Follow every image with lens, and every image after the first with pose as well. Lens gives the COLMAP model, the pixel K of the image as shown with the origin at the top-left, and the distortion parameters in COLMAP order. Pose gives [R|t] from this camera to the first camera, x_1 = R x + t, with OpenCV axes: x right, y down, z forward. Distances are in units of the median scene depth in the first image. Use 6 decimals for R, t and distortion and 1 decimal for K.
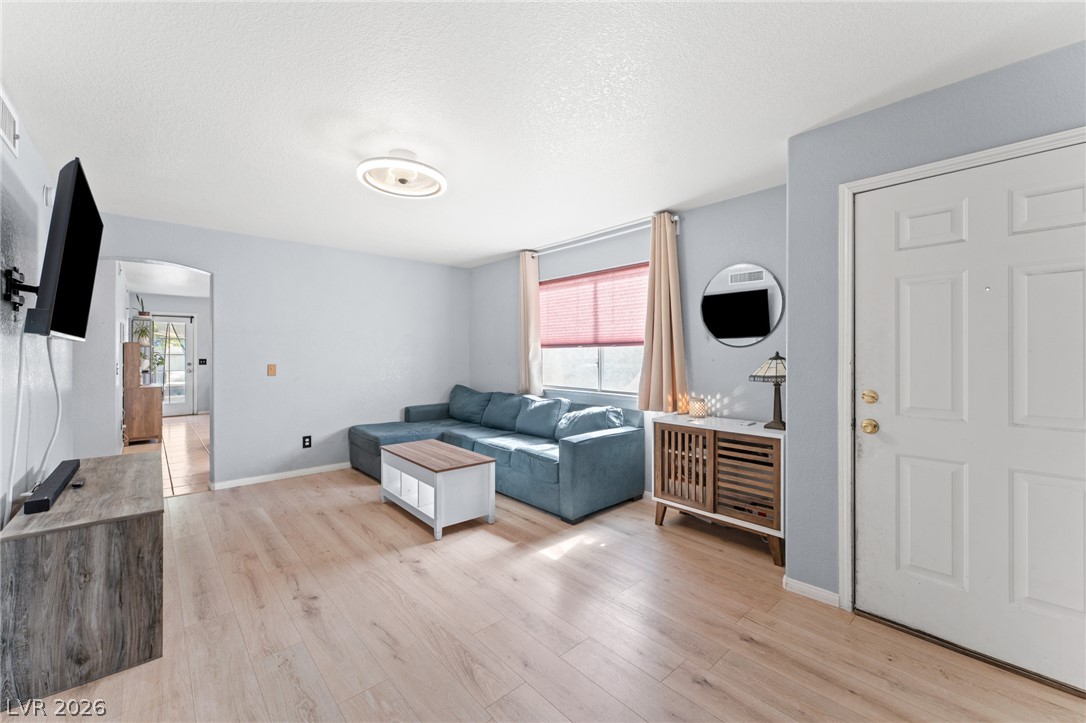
lens RADIAL K [[431.3, 0, 544.3], [0, 431.3, 355.6], [0, 0, 1]] dist [0.001259, -0.000474]
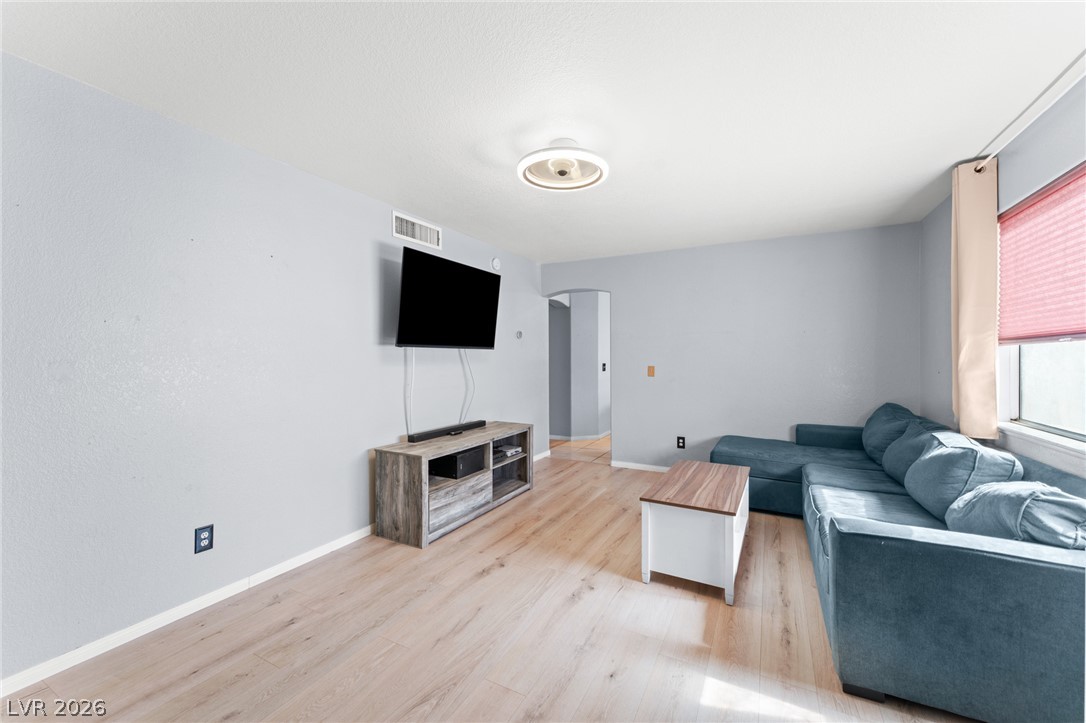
lens RADIAL K [[431.3, 0, 544.3], [0, 431.3, 355.6], [0, 0, 1]] dist [0.001259, -0.000474]
pose [[0.348552, -0.001819, -0.937288, 0.464917], [-0.001914, 0.999995, -0.002652, -0.003412], [0.937288, 0.002718, 0.348546, 0.539657]]
